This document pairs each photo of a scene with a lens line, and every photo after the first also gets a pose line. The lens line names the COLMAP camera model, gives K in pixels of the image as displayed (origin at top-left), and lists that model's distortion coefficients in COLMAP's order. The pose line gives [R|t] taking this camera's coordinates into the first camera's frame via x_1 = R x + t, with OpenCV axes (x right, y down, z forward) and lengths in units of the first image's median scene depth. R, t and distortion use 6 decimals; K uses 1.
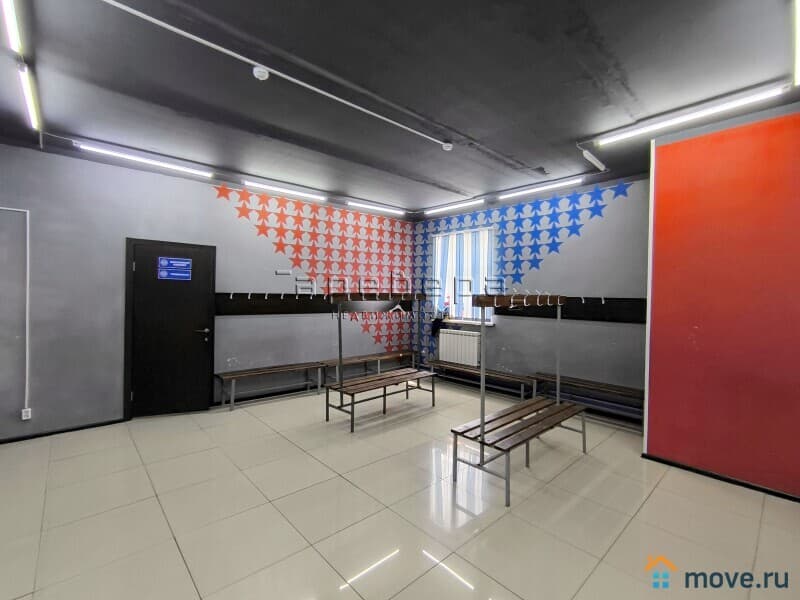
lens RADIAL K [[364.7, 0, 400.3], [0, 364.7, 306.2], [0, 0, 1]] dist [-0.020656, 0.009505]
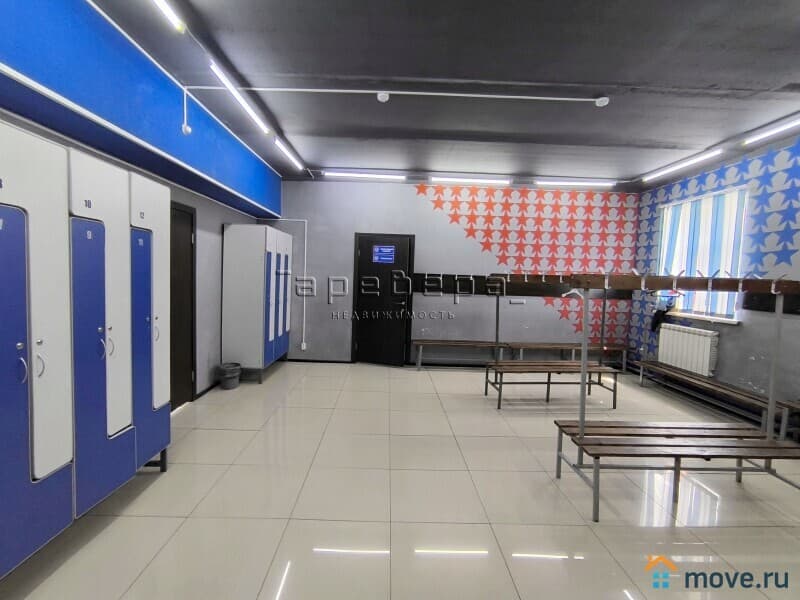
lens RADIAL K [[364.7, 0, 394.9], [0, 364.7, 299.6], [0, 0, 1]] dist [-0.020656, 0.009505]
pose [[0.756105, 0.053848, -0.652231, 0.222882], [-0.043108, 0.998543, 0.032467, 0.012777], [0.653029, 0.003568, 0.757325, 0.023488]]
